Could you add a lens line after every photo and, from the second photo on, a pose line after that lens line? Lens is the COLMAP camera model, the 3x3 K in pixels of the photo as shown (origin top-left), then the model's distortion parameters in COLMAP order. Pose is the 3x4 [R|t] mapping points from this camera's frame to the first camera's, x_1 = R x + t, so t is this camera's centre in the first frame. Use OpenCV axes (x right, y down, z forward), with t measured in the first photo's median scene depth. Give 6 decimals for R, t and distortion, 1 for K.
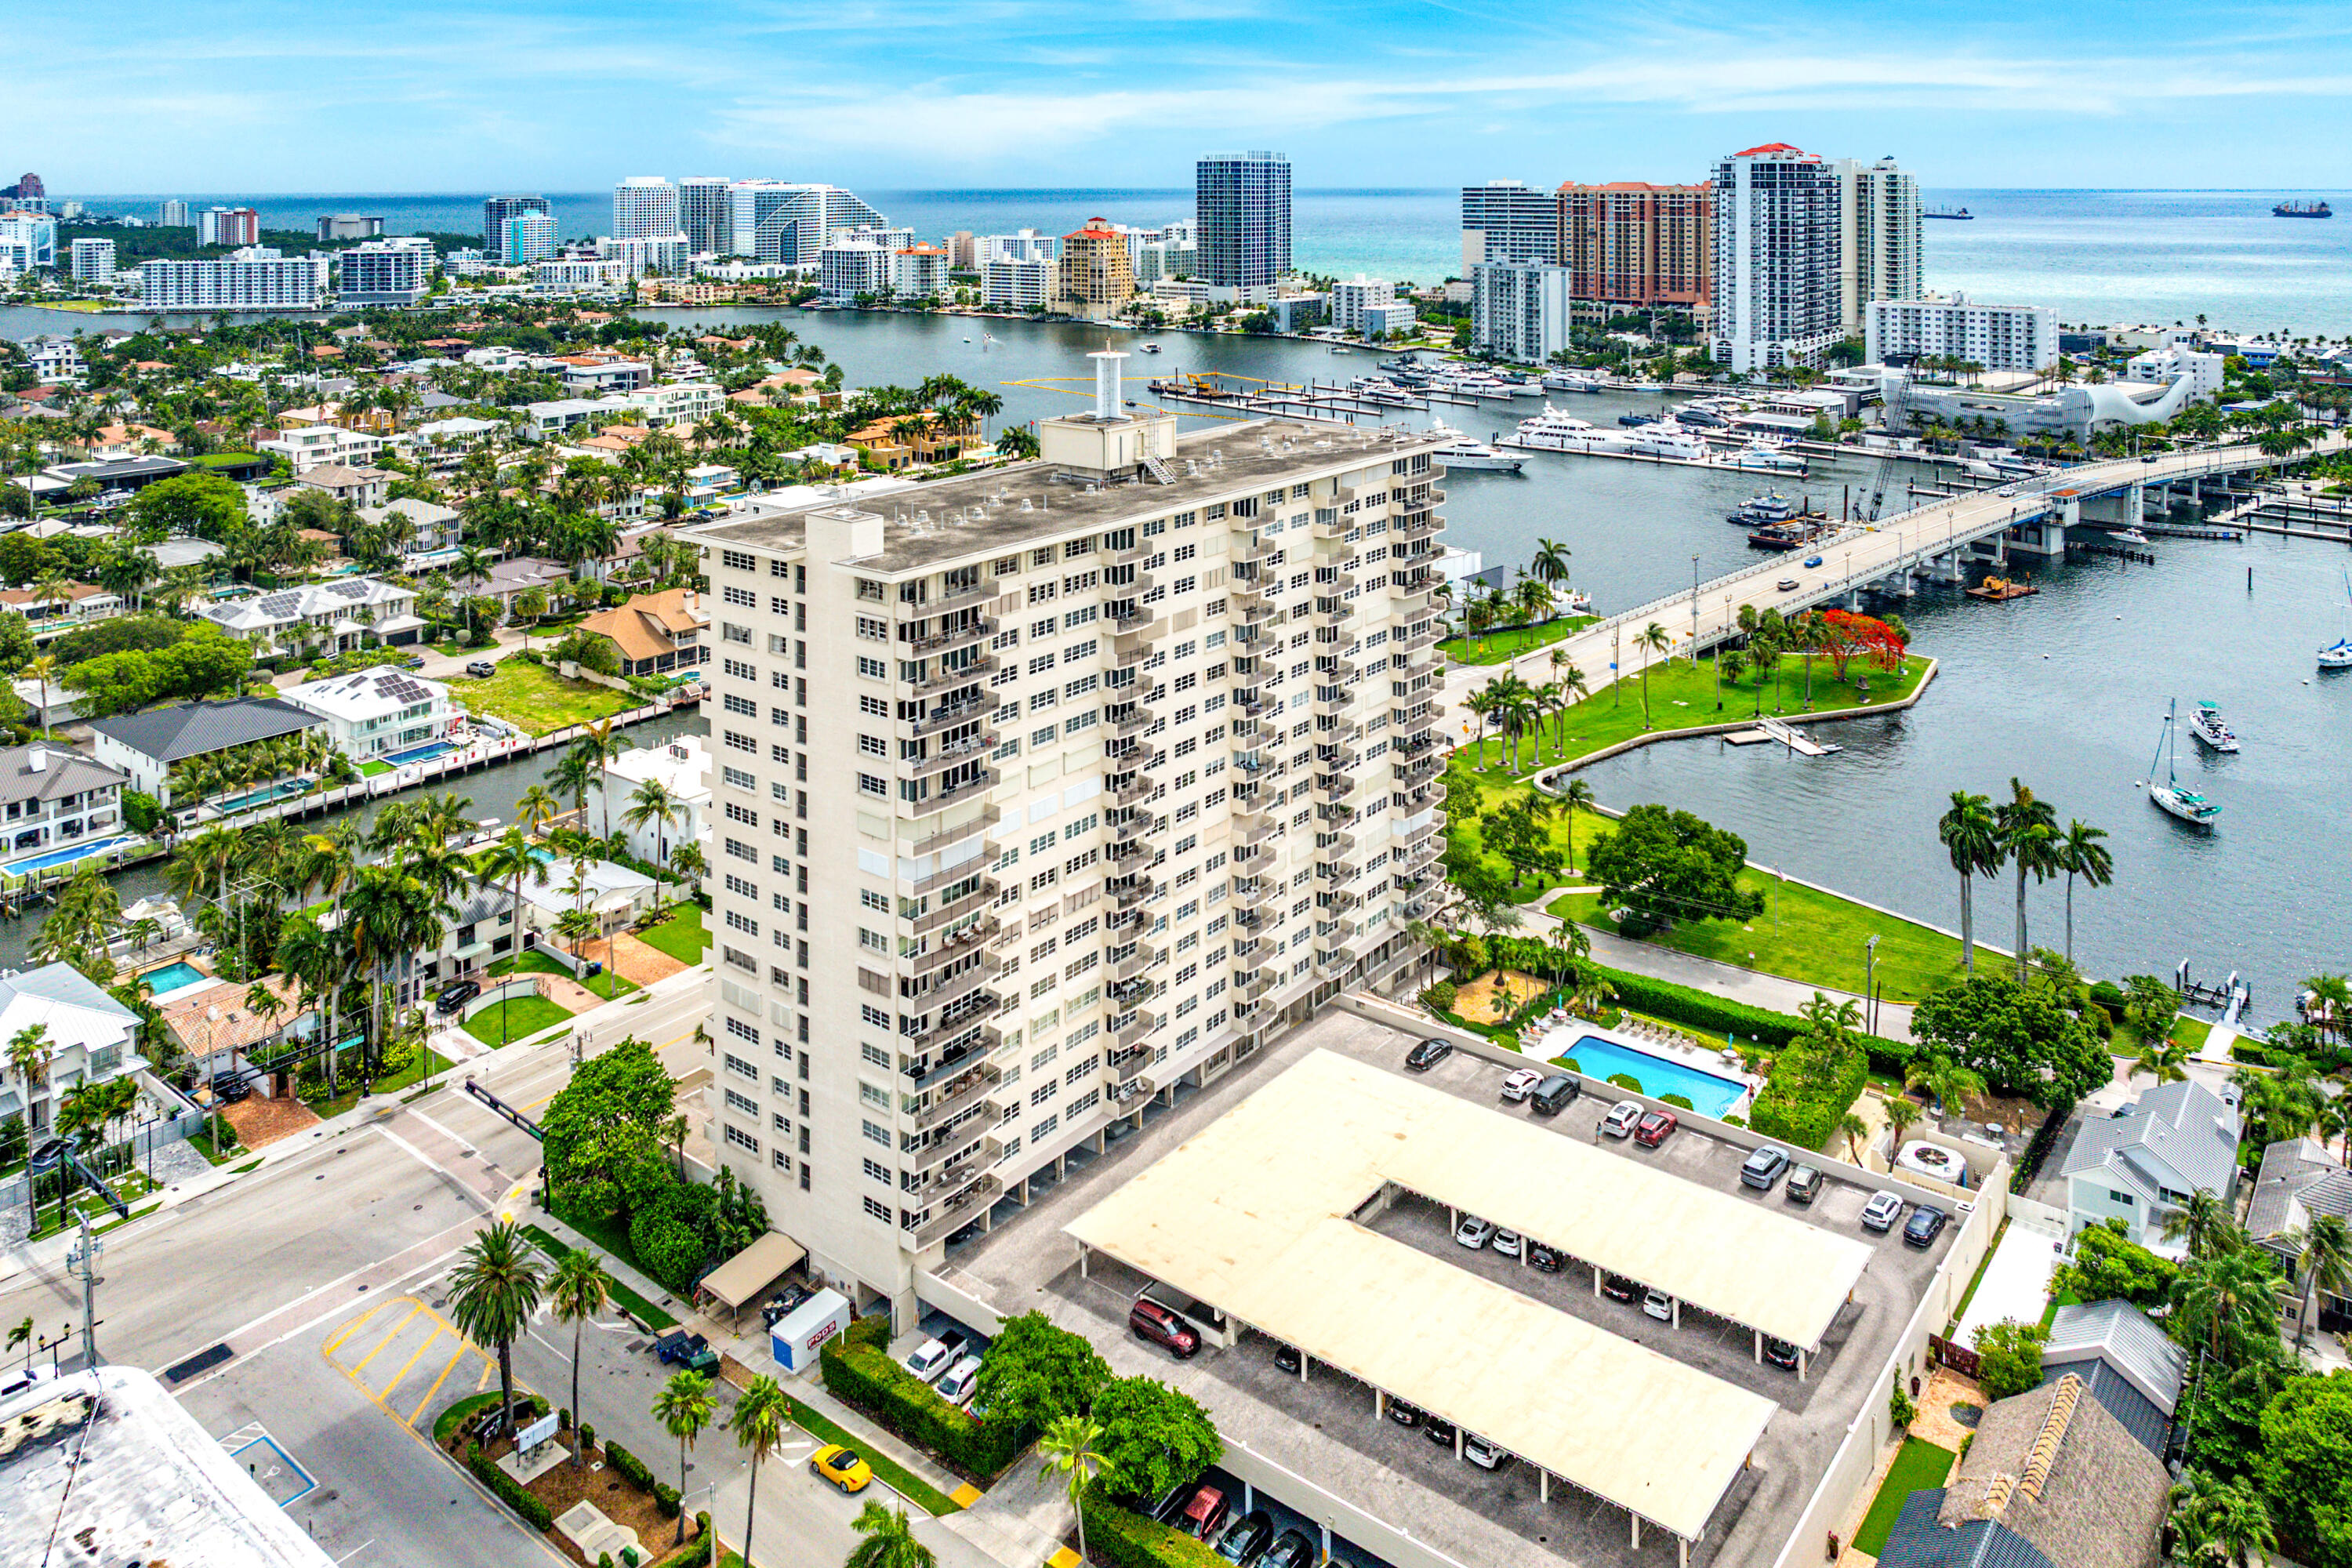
lens RADIAL K [[1622.6, 0, 1173.6], [0, 1622.6, 742.1], [0, 0, 1]] dist [-0.024864, 0.009746]
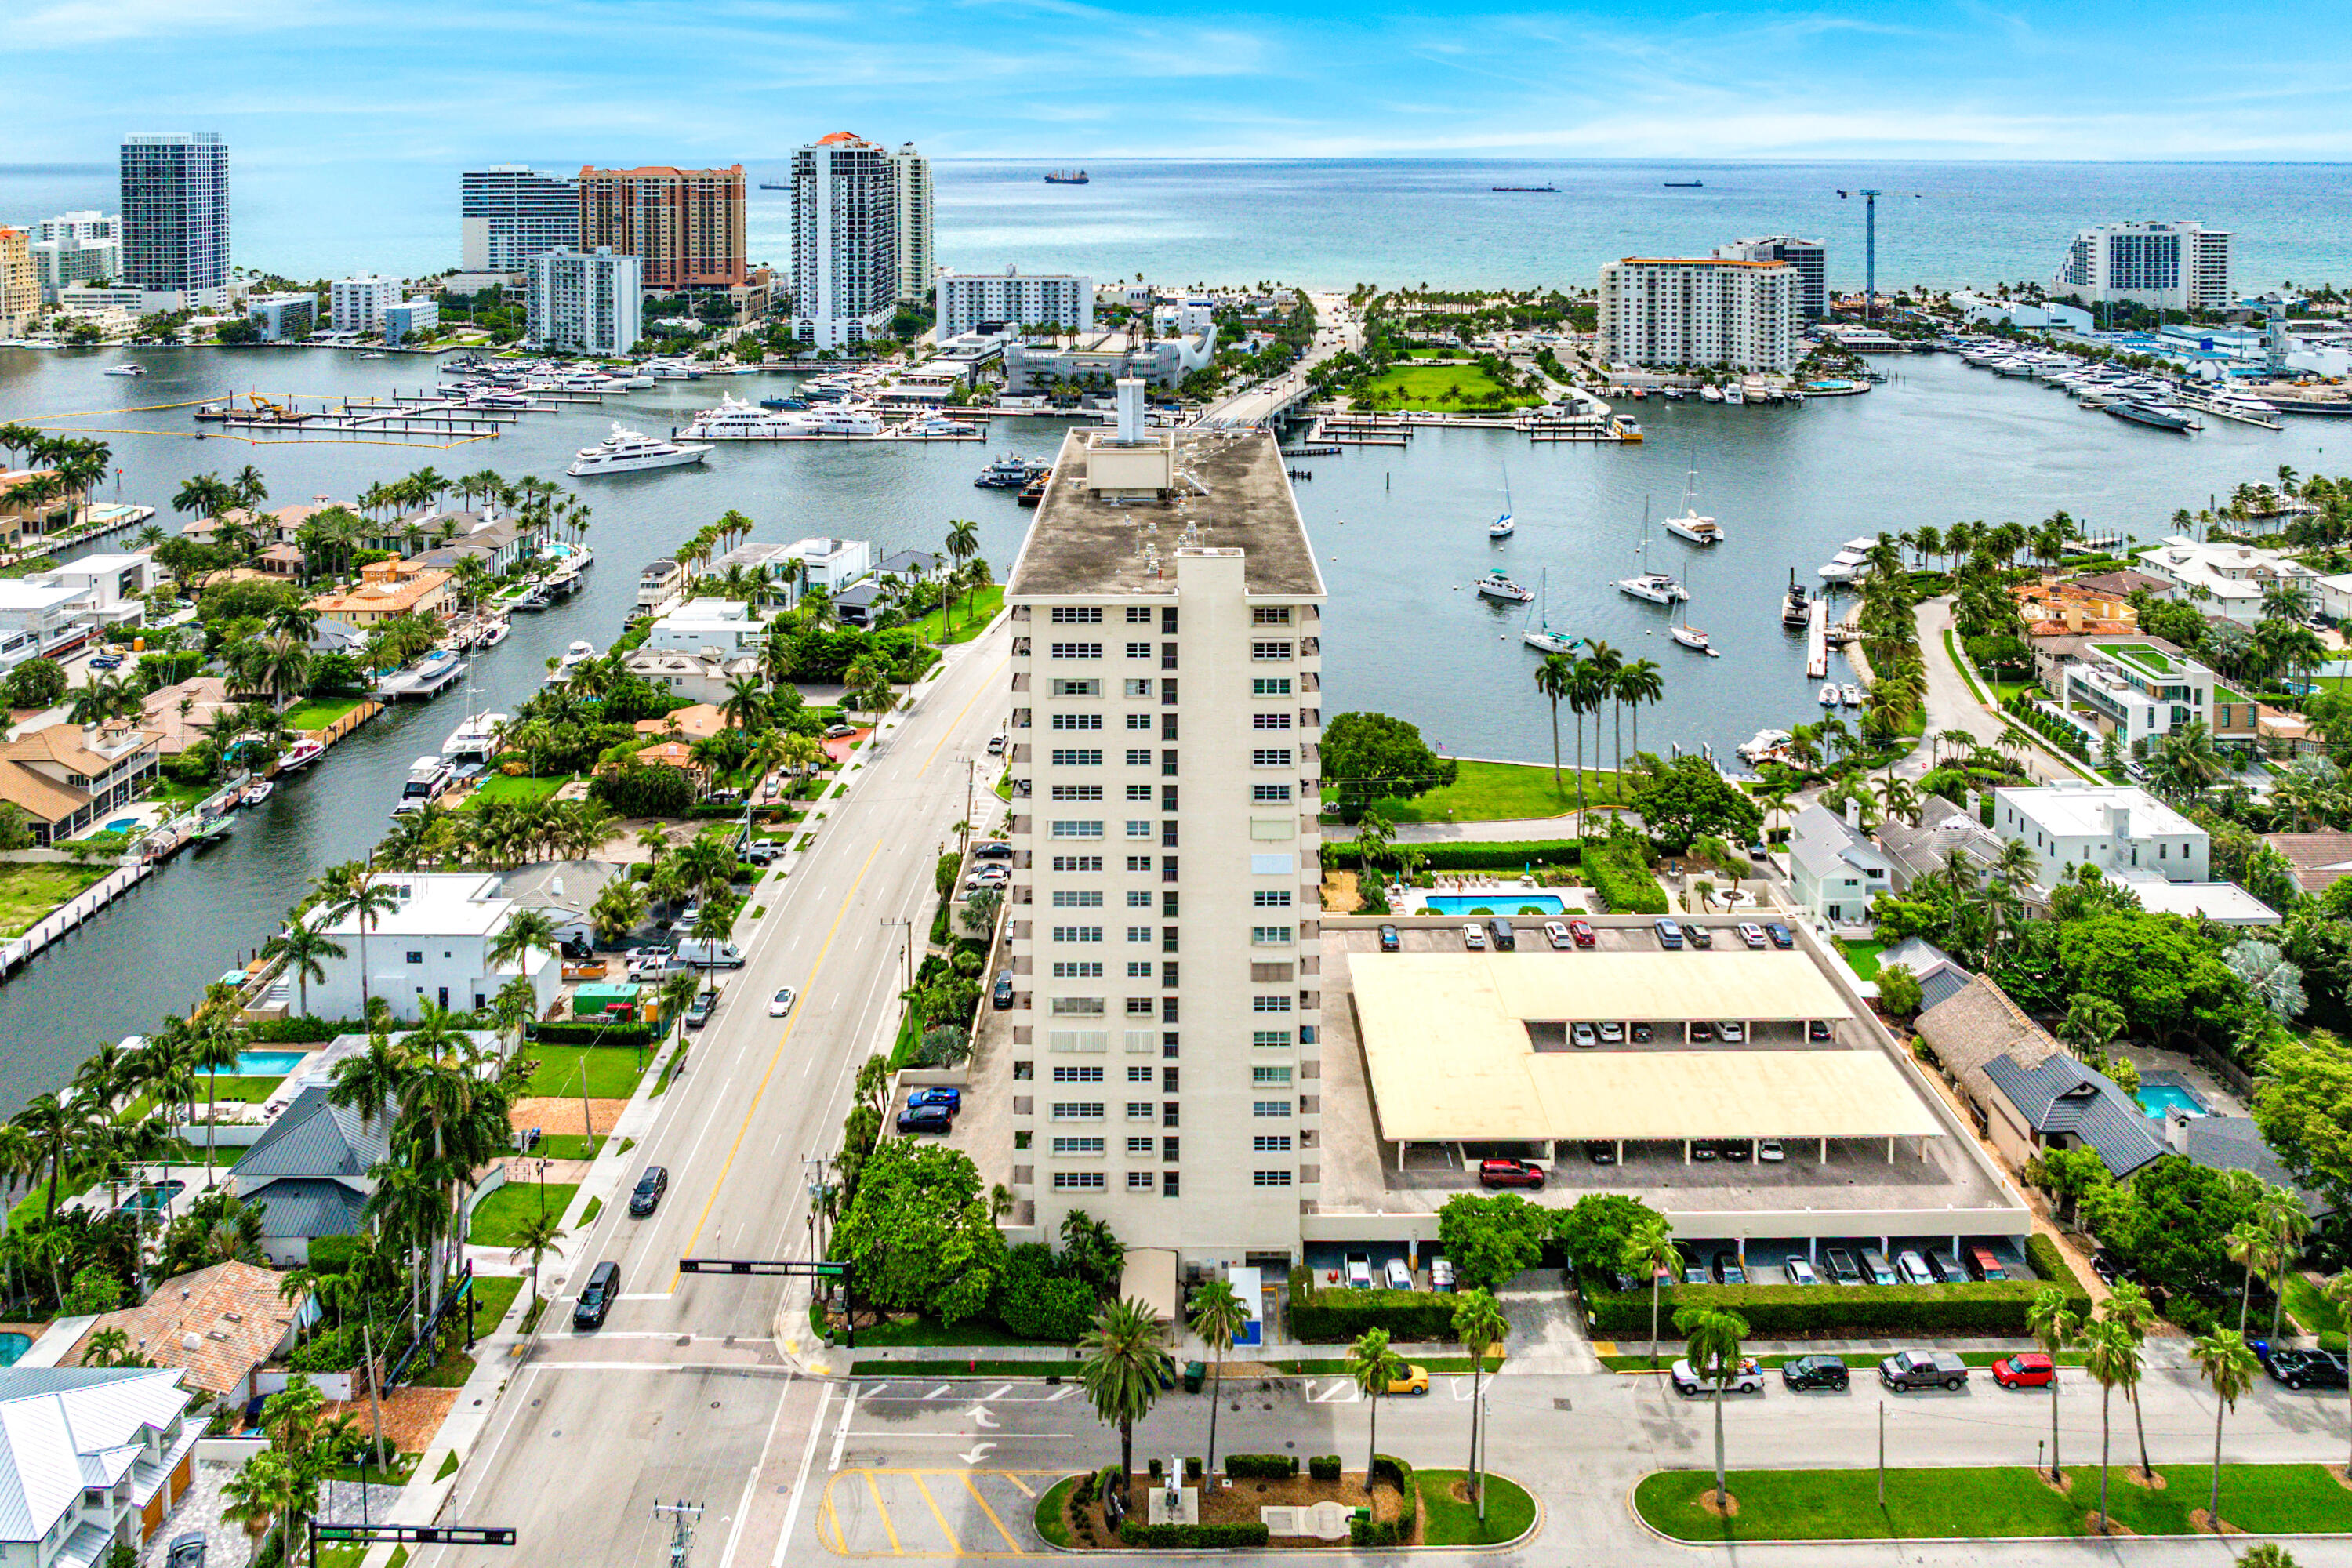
lens RADIAL K [[1589.1, 0, 1176.0], [0, 1589.1, 784.0], [0, 0, 1]] dist [-0.013513, -0.000472]
pose [[0.787341, -0.224382, 0.574237, -0.153578], [0.198725, 0.974071, 0.108142, -0.019623], [-0.583612, 0.028970, 0.811516, 0.029943]]
